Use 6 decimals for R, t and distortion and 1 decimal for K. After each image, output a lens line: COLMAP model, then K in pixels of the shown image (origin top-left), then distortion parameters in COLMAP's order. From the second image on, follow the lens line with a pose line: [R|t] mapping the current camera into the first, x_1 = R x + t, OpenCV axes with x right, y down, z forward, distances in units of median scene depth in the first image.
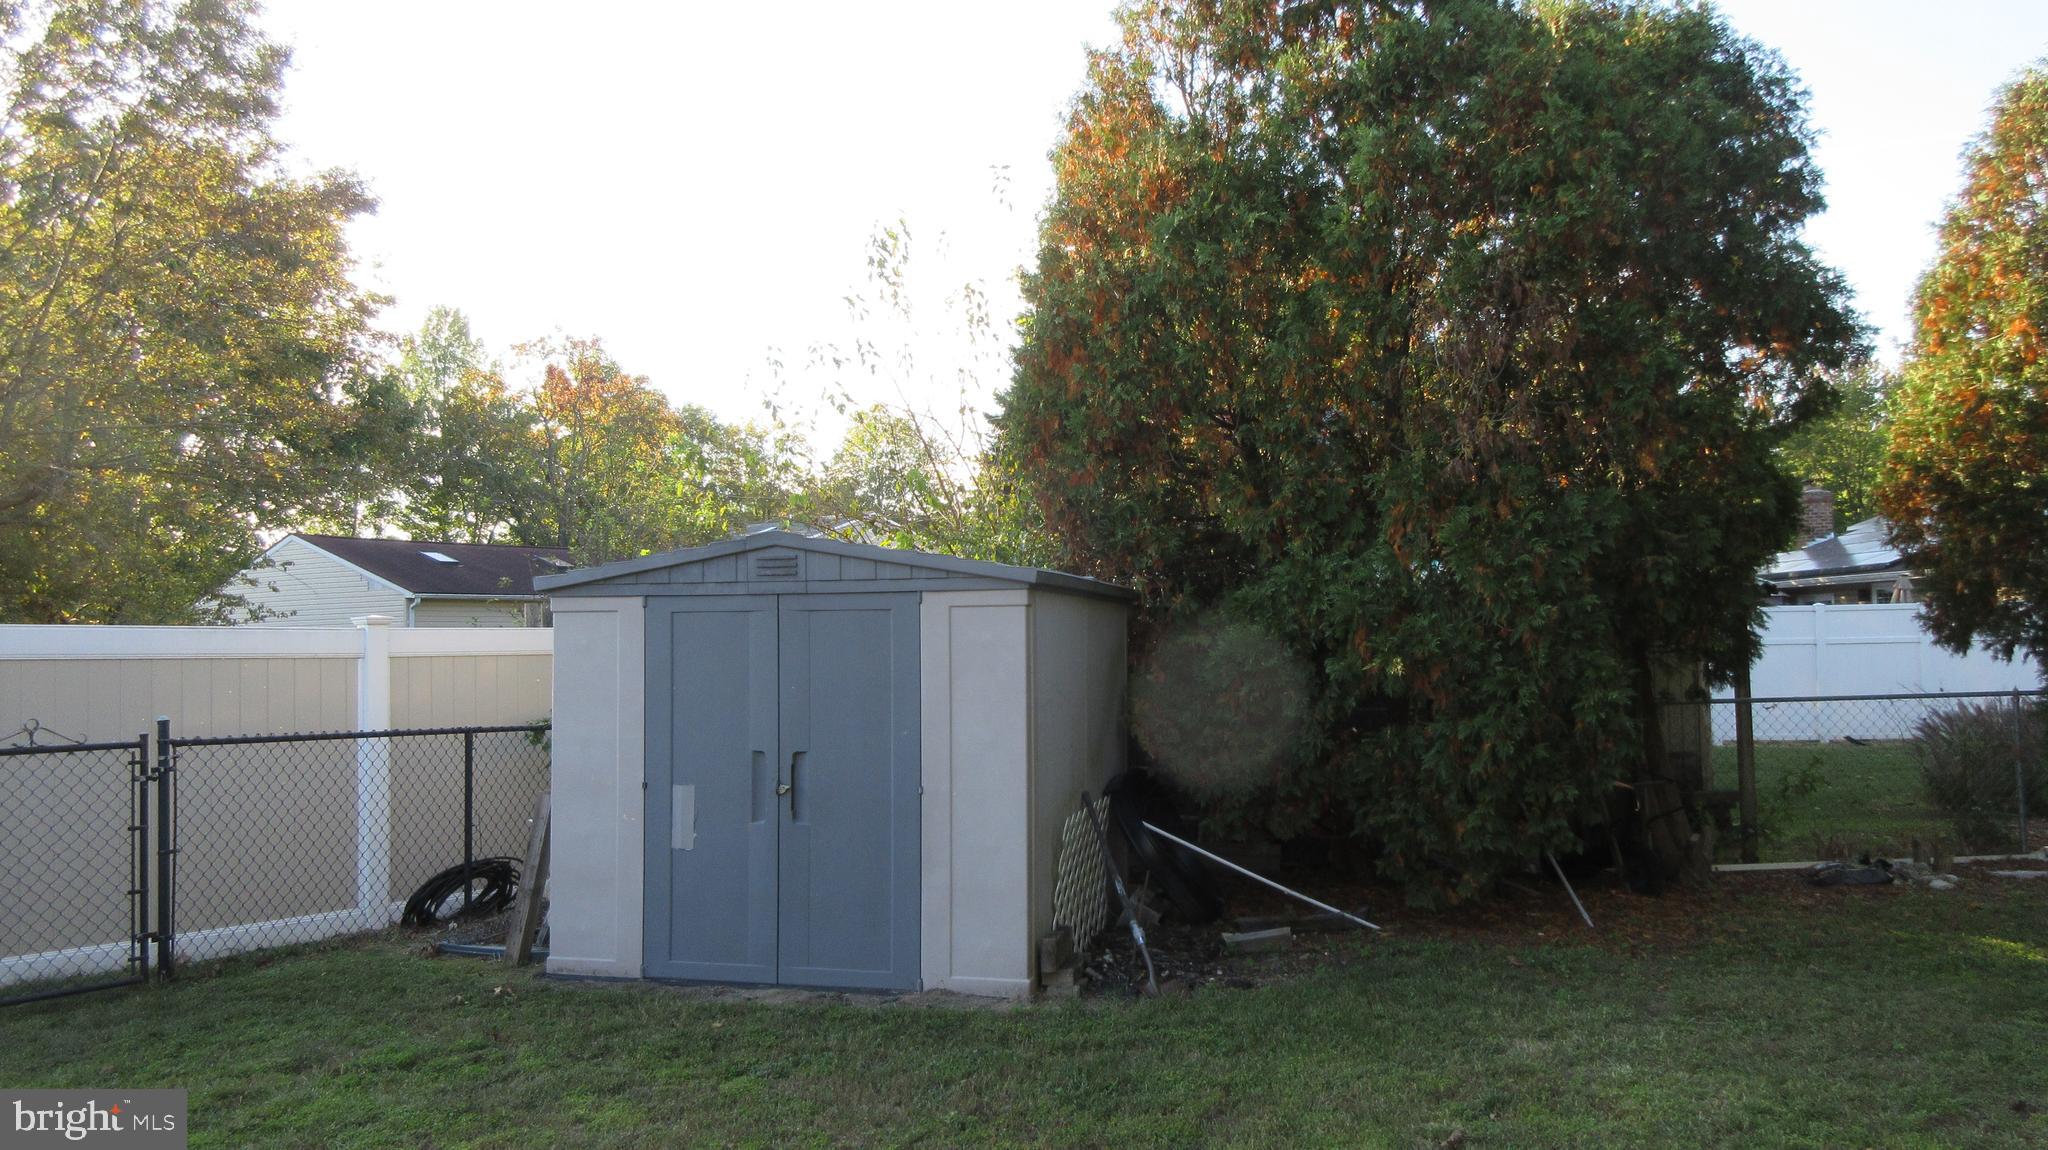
lens RADIAL K [[1519.2, 0, 1025.1], [0, 1519.2, 580.9], [0, 0, 1]] dist [0.005005, 0.004160]
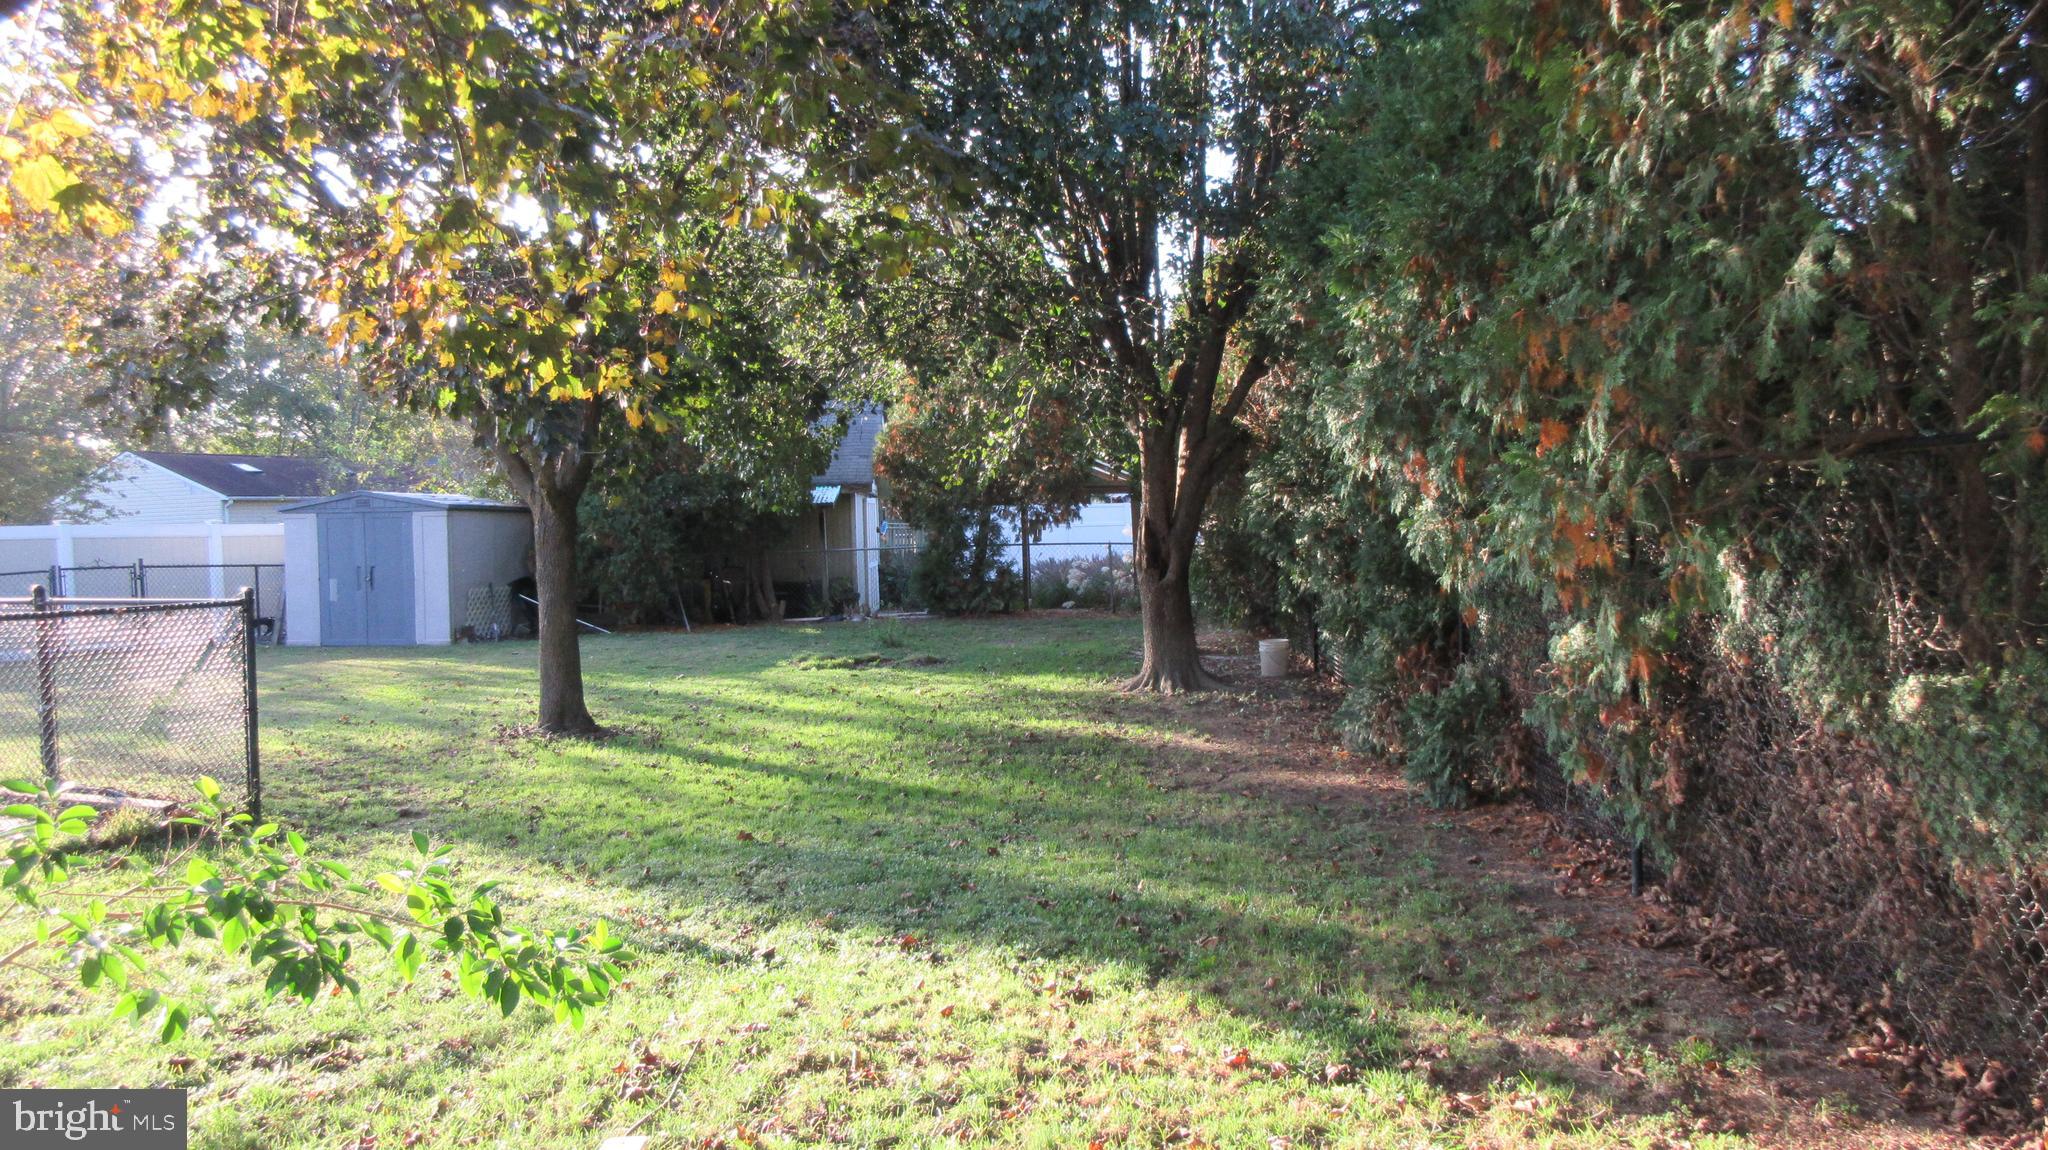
lens RADIAL K [[1519.2, 0, 1022.4], [0, 1519.2, 571.5], [0, 0, 1]] dist [0.005005, 0.004160]
pose [[0.994916, -0.009081, 0.100294, 0.194519], [0.002300, 0.997715, 0.067520, -0.017736], [-0.100678, -0.066946, 0.992664, -0.491785]]
